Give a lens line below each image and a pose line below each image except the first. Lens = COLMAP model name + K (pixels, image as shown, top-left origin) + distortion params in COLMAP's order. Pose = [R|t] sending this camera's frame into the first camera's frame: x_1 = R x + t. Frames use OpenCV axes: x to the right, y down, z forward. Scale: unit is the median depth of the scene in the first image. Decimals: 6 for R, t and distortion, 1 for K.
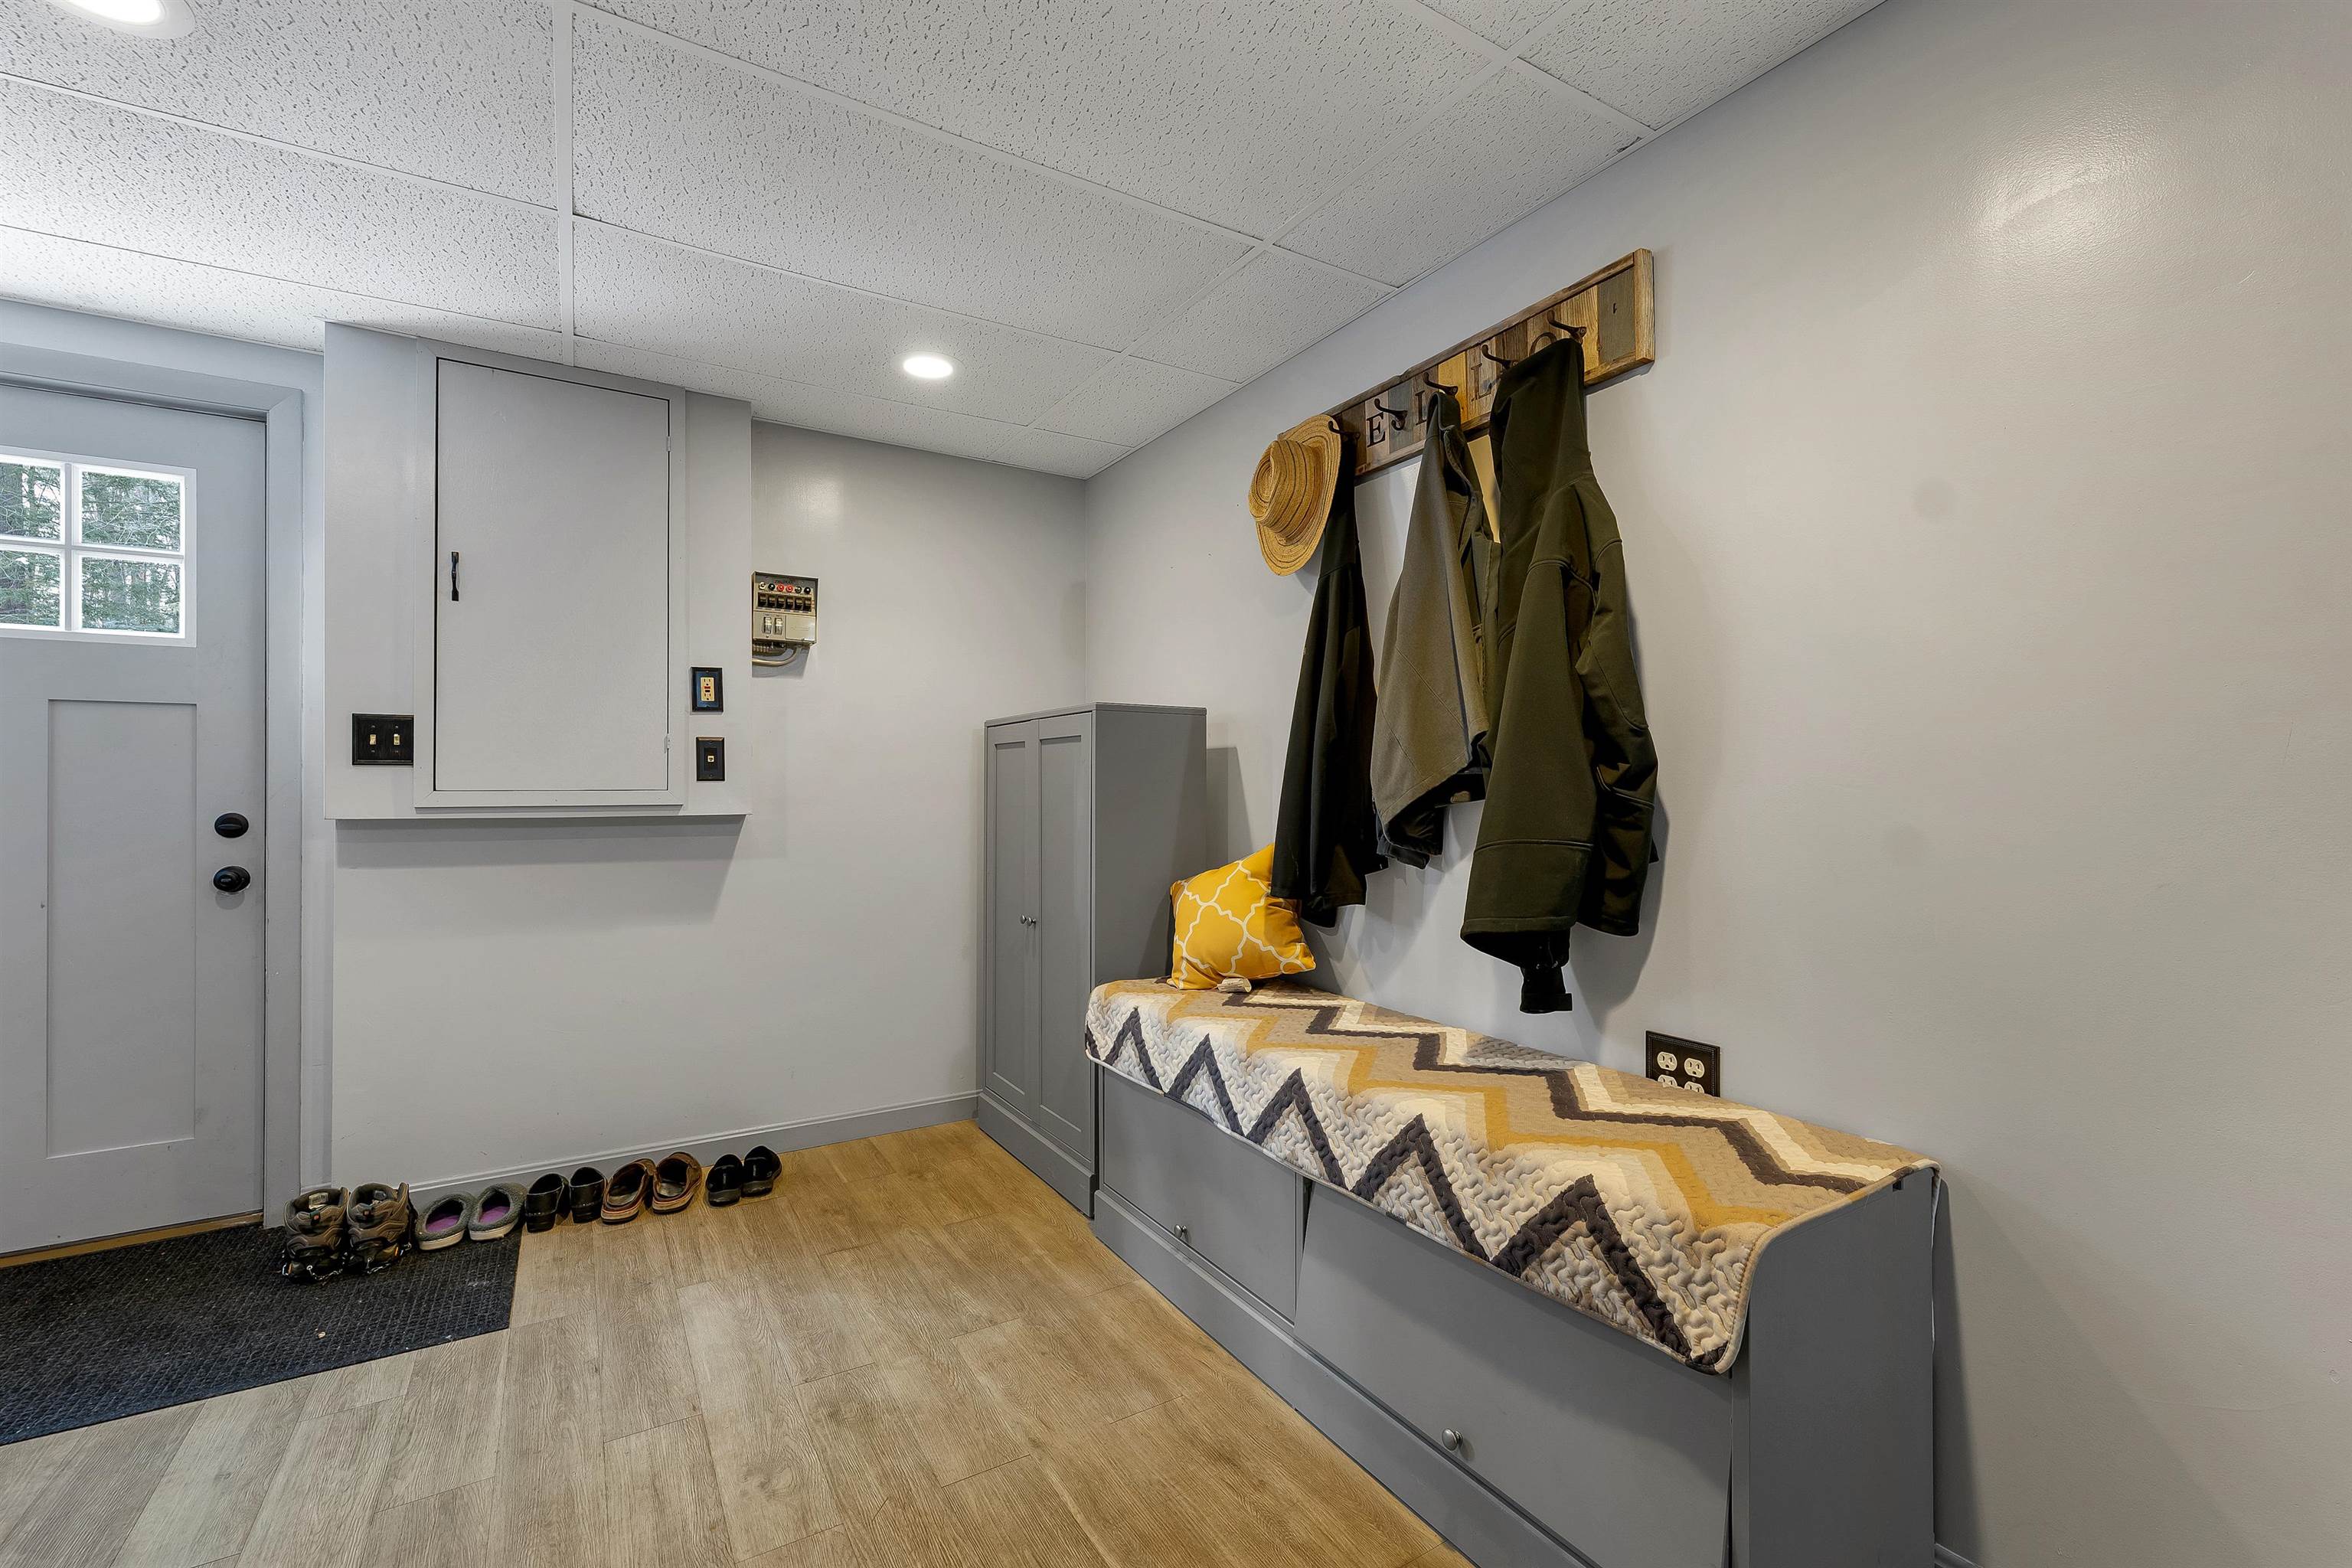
lens RADIAL K [[995.4, 0, 1182.6], [0, 995.4, 785.3], [0, 0, 1]] dist [0.001485, 0.000362]
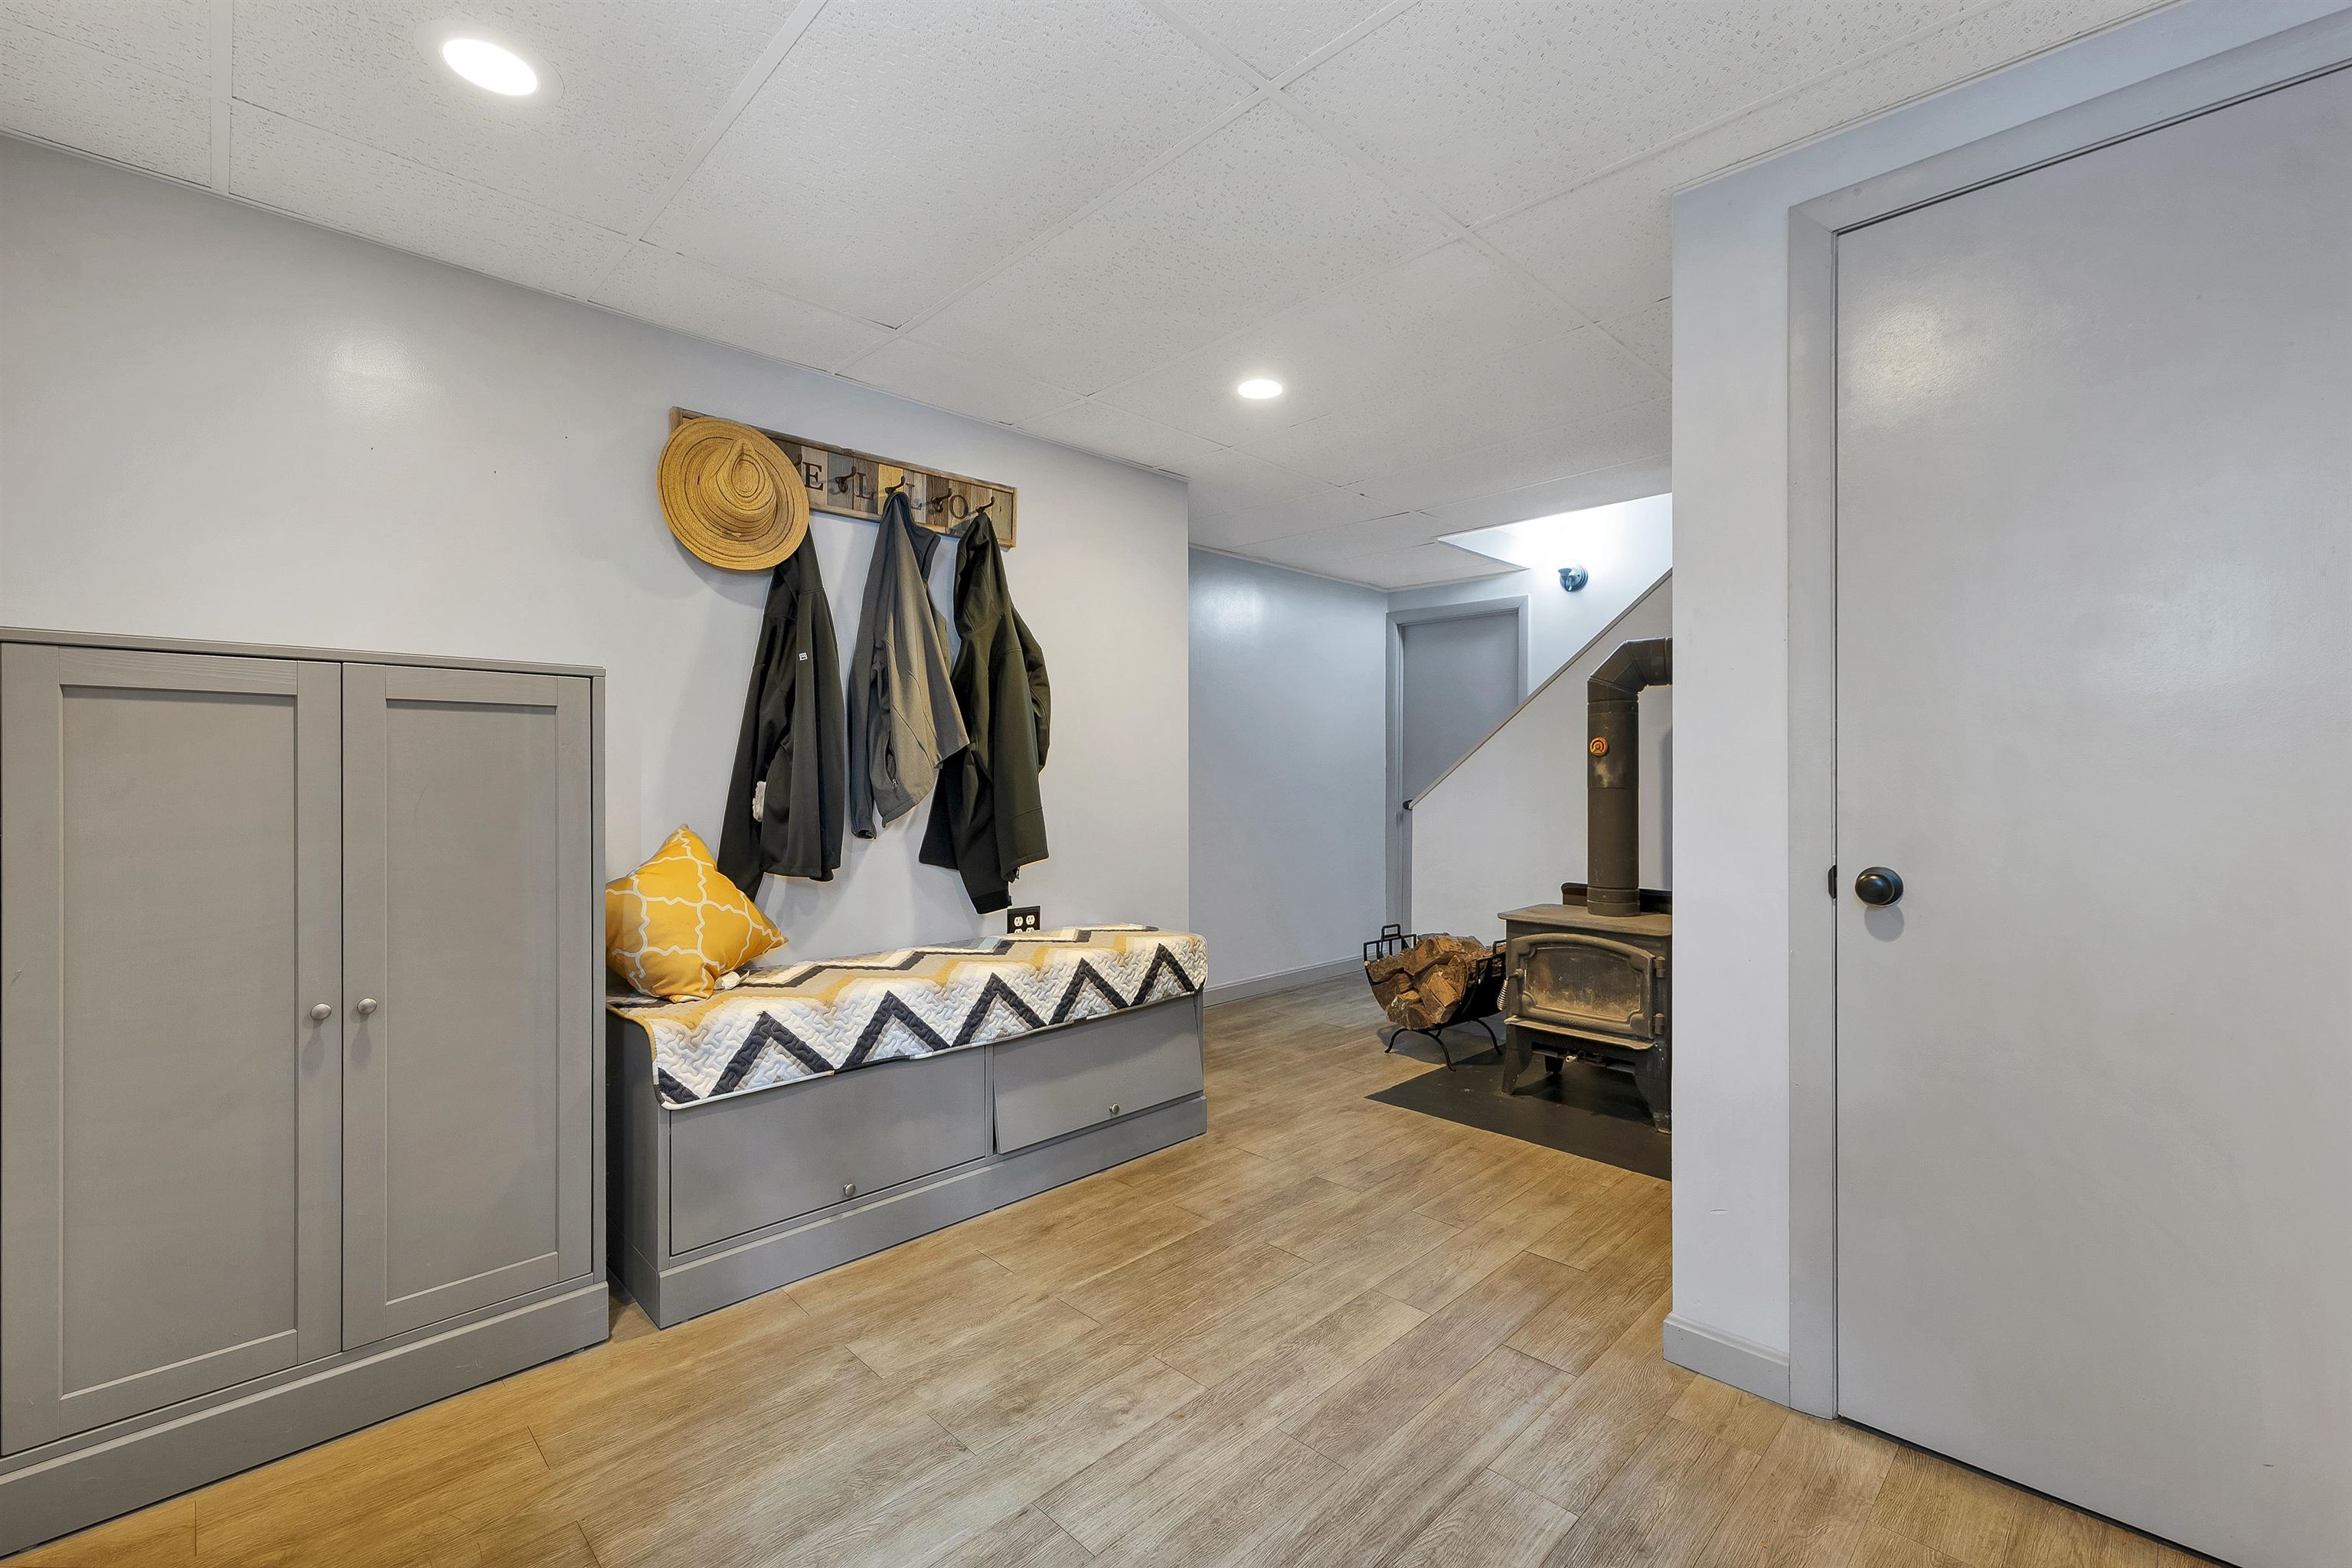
lens RADIAL K [[995.4, 0, 1182.6], [0, 995.4, 785.3], [0, 0, 1]] dist [0.001485, 0.000362]
pose [[-0.233036, -0.008273, 0.972433, -1.086307], [-0.001232, 0.999966, 0.008212, 0.001102], [-0.972467, 0.000716, -0.233038, 0.865158]]
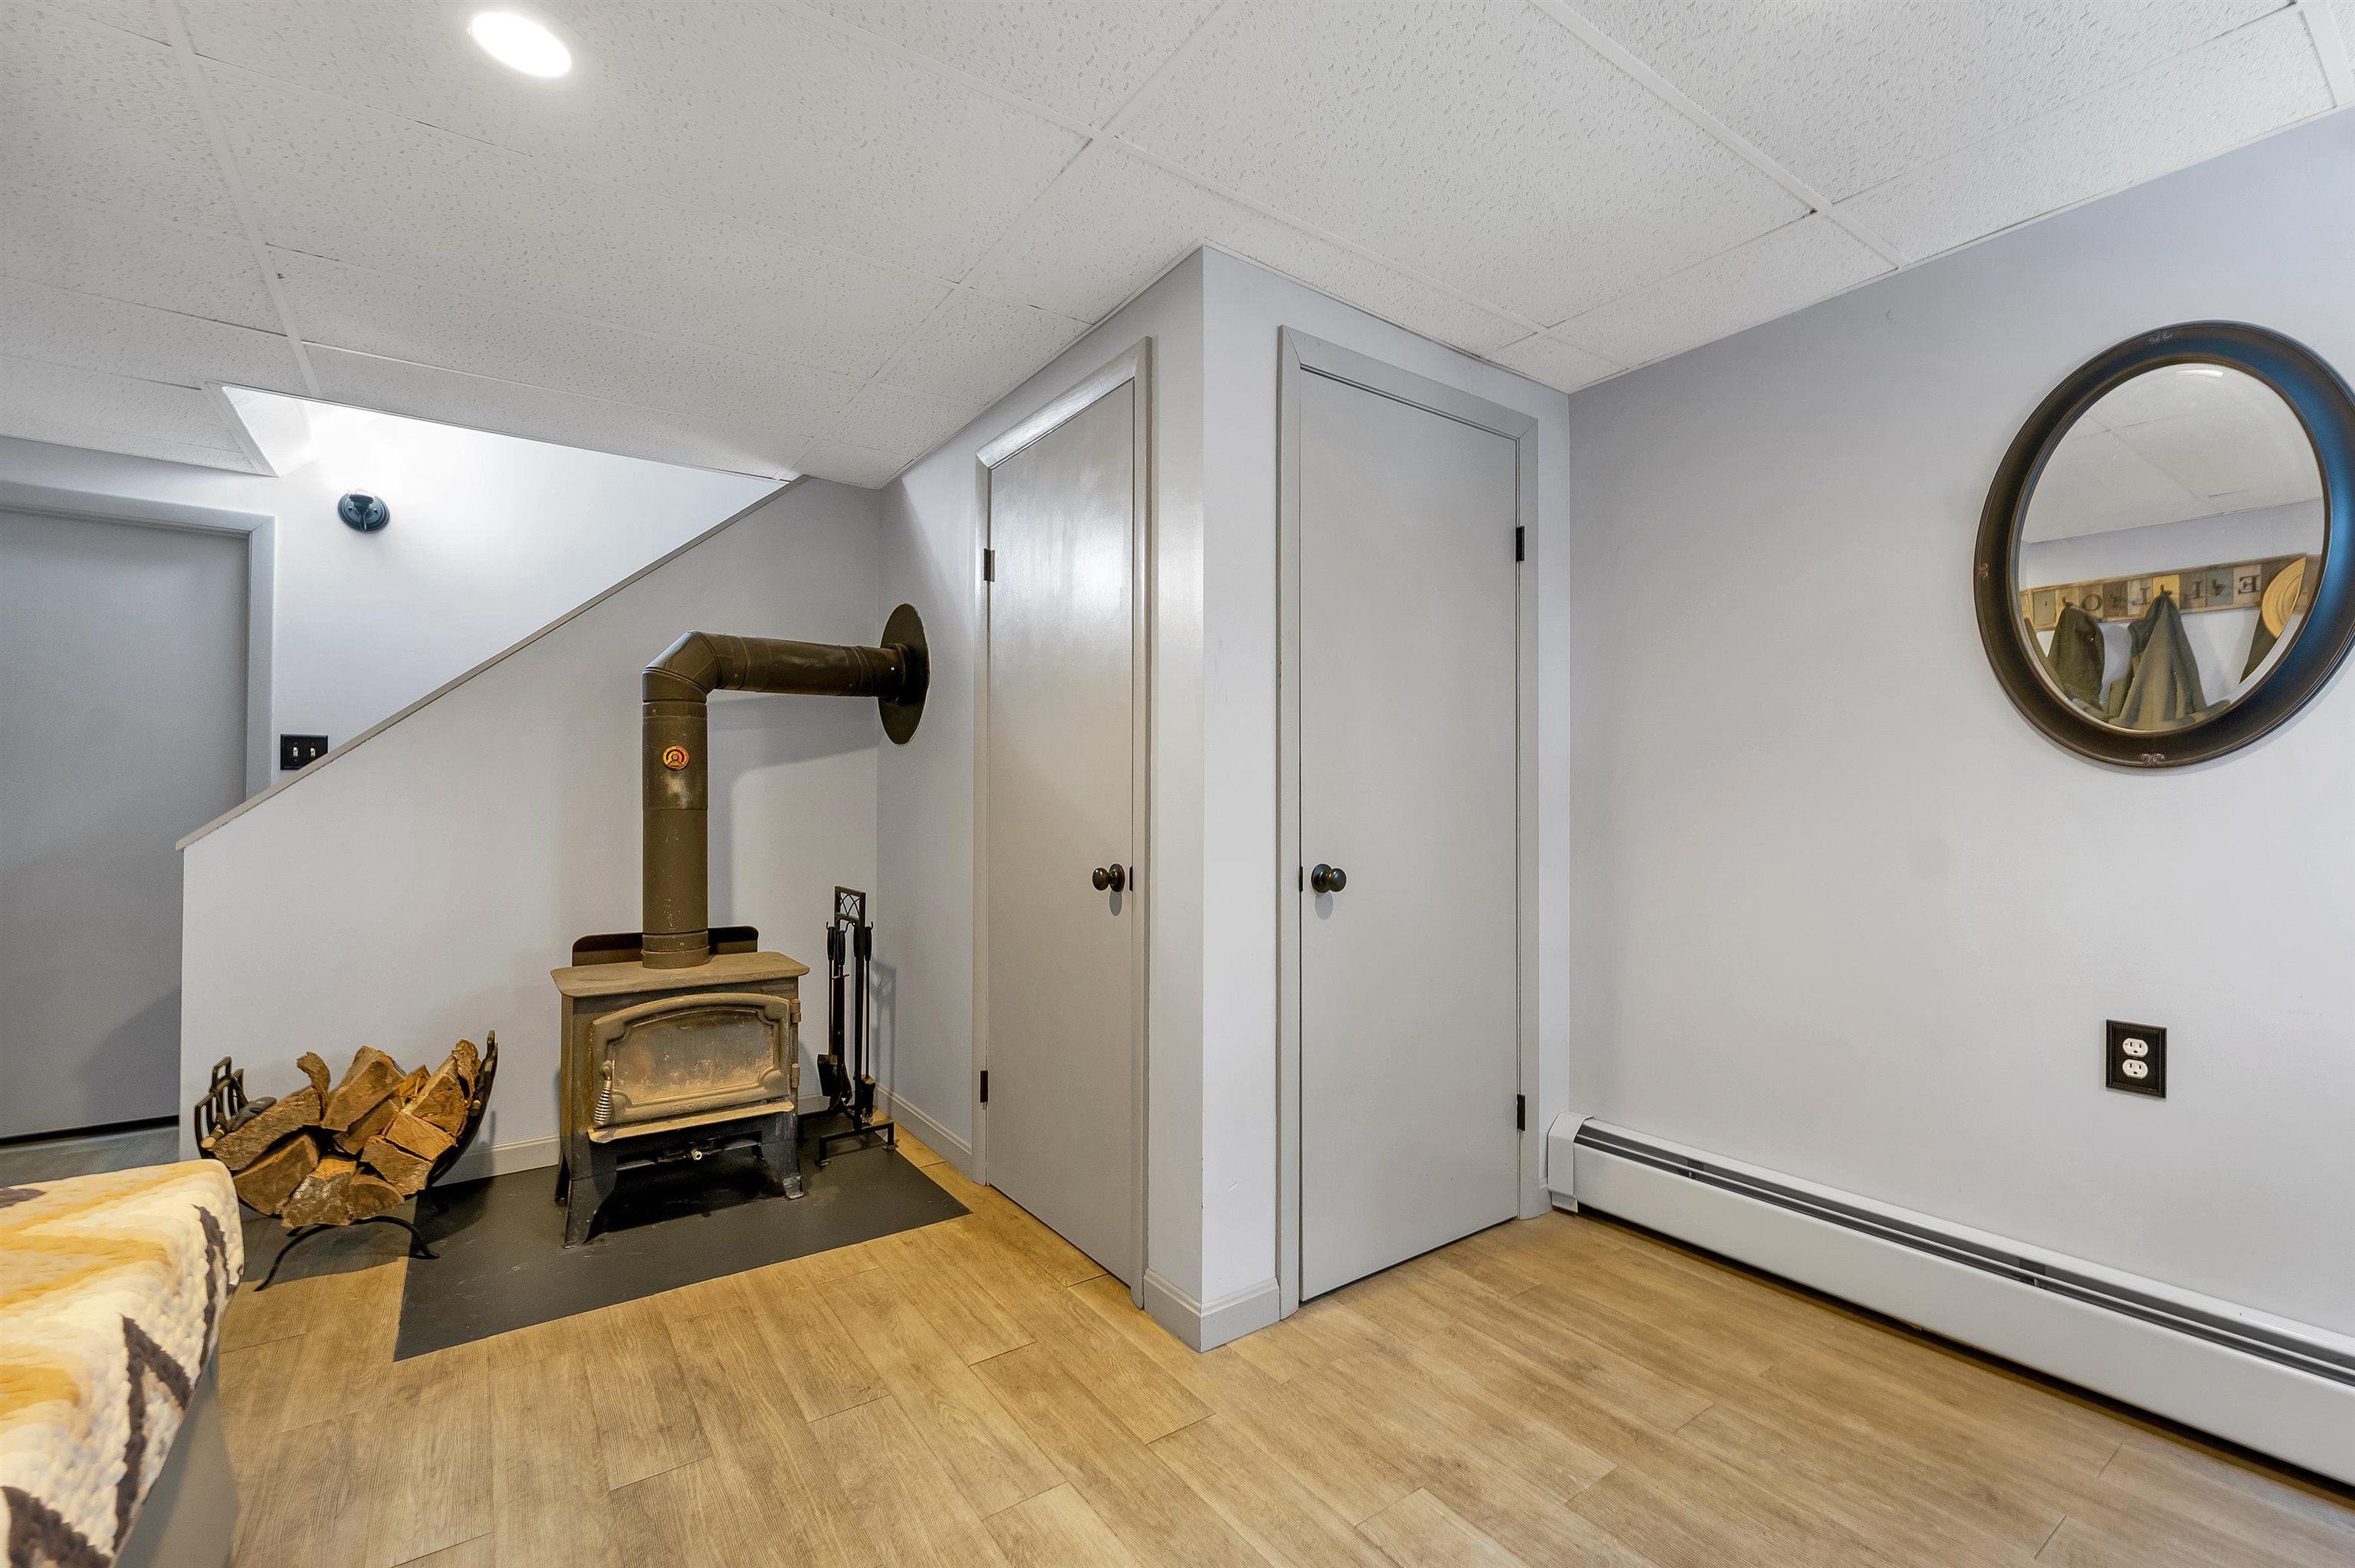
lens RADIAL K [[996.5, 0, 1184.1], [0, 996.5, 785.3], [0, 0, 1]] dist [0.001485, 0.000362]
pose [[-0.997143, -0.004914, -0.075373, -0.262808], [-0.003527, 0.999822, -0.018516, 0.008441], [0.075450, -0.018197, -0.996984, 1.165307]]
